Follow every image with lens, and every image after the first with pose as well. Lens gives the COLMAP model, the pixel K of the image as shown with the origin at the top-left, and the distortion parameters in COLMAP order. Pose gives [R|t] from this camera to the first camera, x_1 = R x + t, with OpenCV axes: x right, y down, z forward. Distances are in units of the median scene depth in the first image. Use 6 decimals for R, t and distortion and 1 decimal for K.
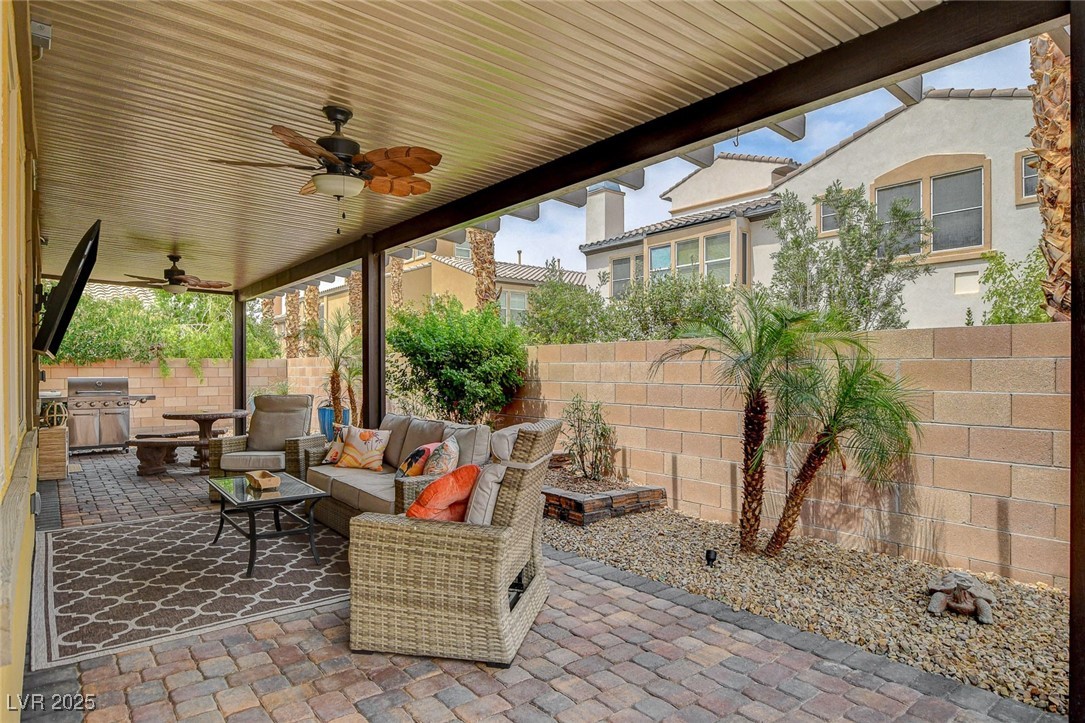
lens RADIAL K [[631.4, 0, 543.6], [0, 631.4, 370.8], [0, 0, 1]] dist [-0.015956, 0.001962]
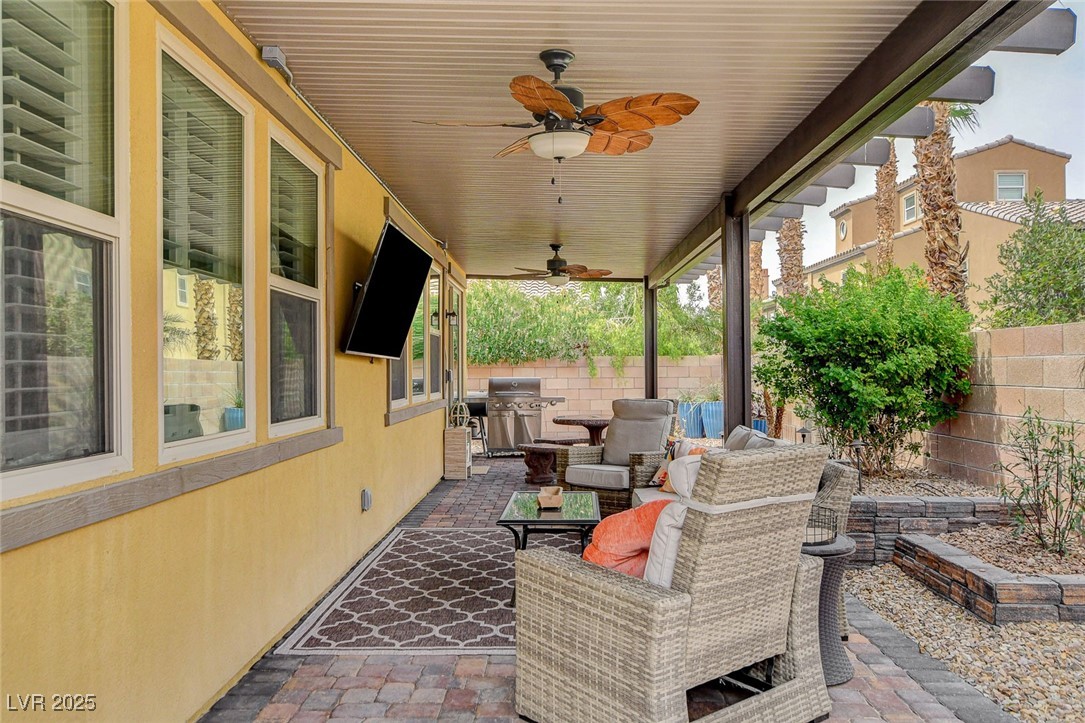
lens RADIAL K [[816.4, 0, 540.2], [0, 816.4, 356.8], [0, 0, 1]] dist [-0.006321, 0.006118]
pose [[0.771584, -0.013086, -0.635993, 0.279402], [0.002891, 0.999850, -0.017064, 0.000252], [0.636121, 0.011328, 0.771506, 0.139106]]
